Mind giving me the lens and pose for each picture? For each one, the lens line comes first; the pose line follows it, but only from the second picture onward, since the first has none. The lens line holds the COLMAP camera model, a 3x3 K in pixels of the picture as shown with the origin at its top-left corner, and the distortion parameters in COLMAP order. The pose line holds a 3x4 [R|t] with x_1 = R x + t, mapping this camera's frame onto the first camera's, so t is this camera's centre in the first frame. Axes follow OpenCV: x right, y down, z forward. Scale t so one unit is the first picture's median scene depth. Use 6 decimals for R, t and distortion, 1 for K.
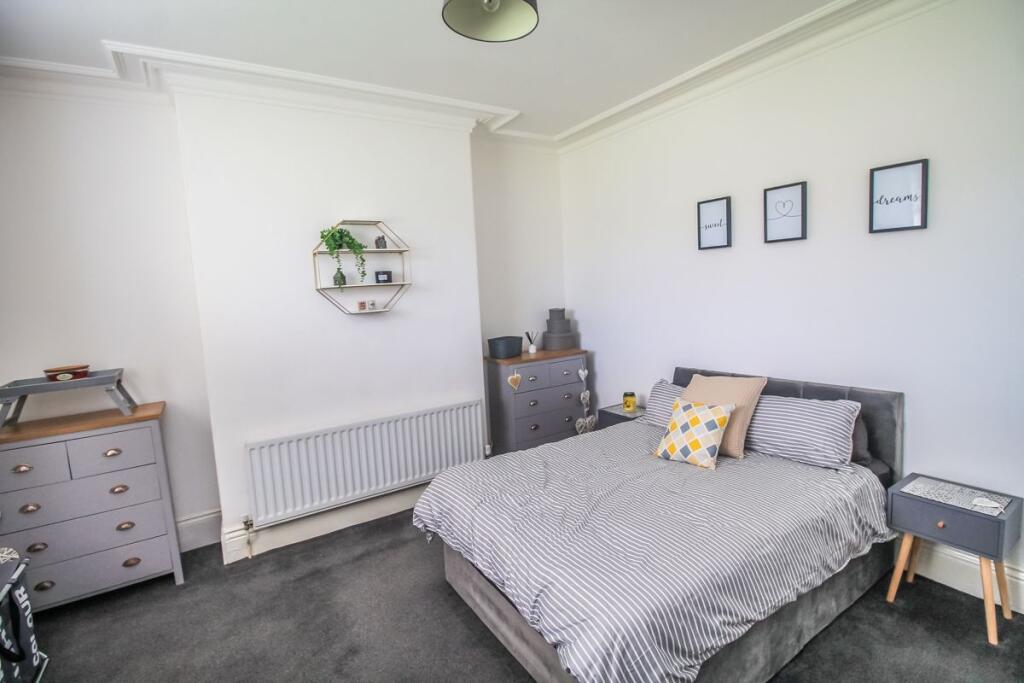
lens RADIAL K [[474.3, 0, 525.0], [0, 474.3, 338.2], [0, 0, 1]] dist [-0.000246, -0.000434]
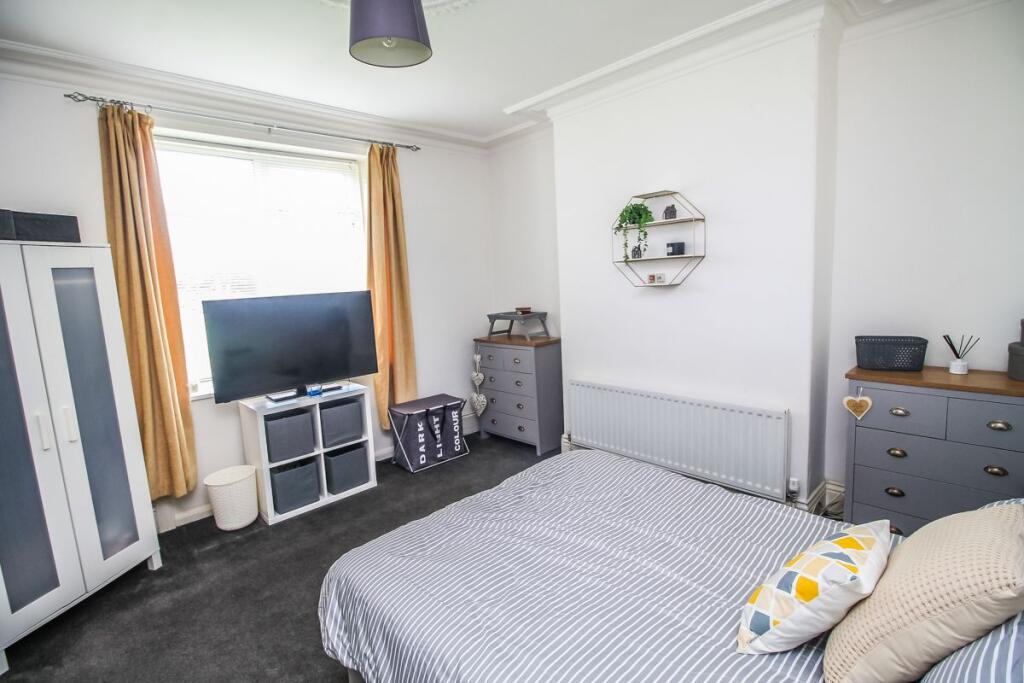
lens RADIAL K [[474.3, 0, 525.0], [0, 474.3, 338.2], [0, 0, 1]] dist [-0.000246, -0.000434]
pose [[0.218608, 0.168539, -0.961148, 0.595262], [-0.075469, 0.984941, 0.155547, -0.080874], [0.972890, 0.038533, 0.228035, 0.518212]]
